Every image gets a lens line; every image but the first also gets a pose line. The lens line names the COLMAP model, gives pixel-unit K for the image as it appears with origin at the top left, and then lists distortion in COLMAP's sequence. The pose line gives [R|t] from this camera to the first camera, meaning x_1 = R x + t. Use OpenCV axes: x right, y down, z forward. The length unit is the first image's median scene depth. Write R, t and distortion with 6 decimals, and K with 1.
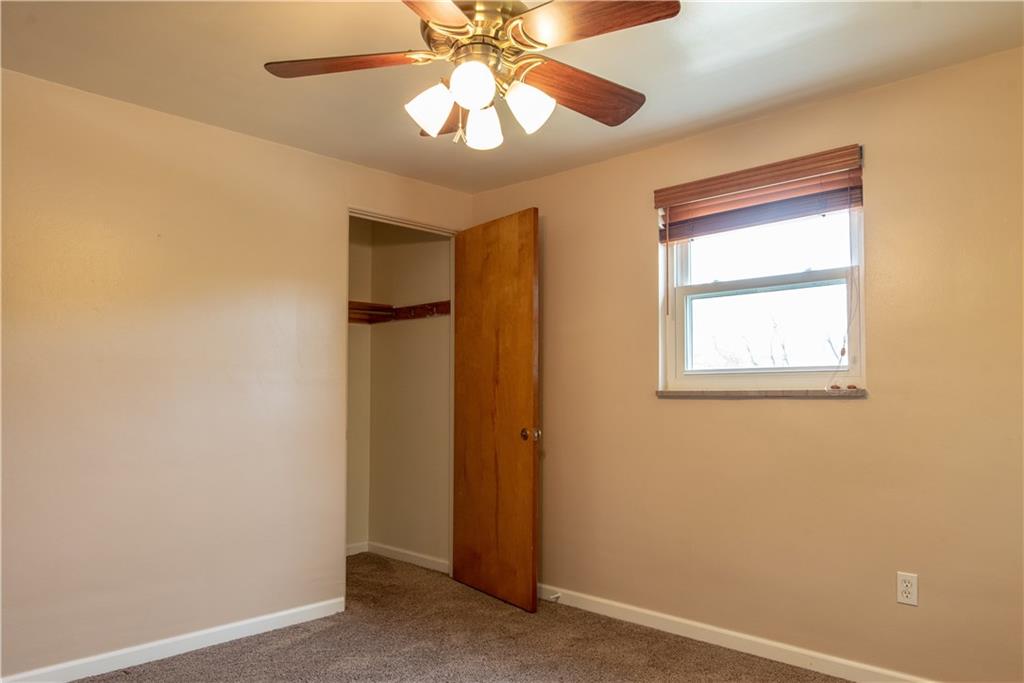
lens RADIAL K [[730.0, 0, 512.0], [0, 730.0, 341.5], [0, 0, 1]] dist [0.005571, 0.003191]
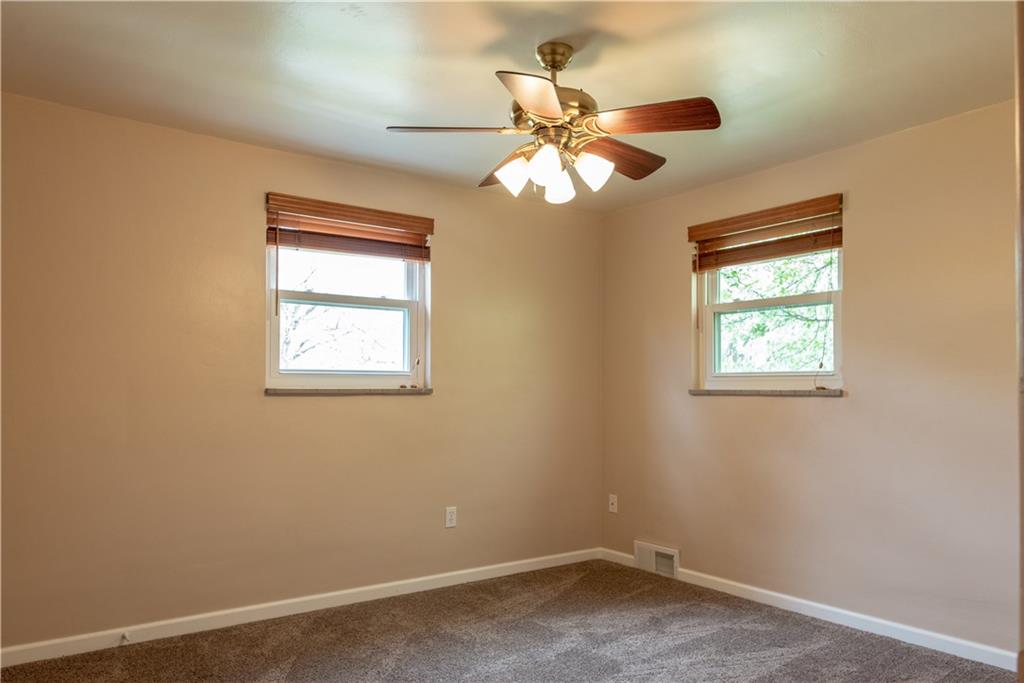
lens RADIAL K [[730.0, 0, 512.0], [0, 730.0, 341.5], [0, 0, 1]] dist [0.005571, 0.003191]
pose [[0.153865, 0.066957, 0.985821, -0.882505], [-0.073882, 0.995688, -0.056096, 0.039791], [-0.985326, -0.064203, 0.158149, 0.584007]]
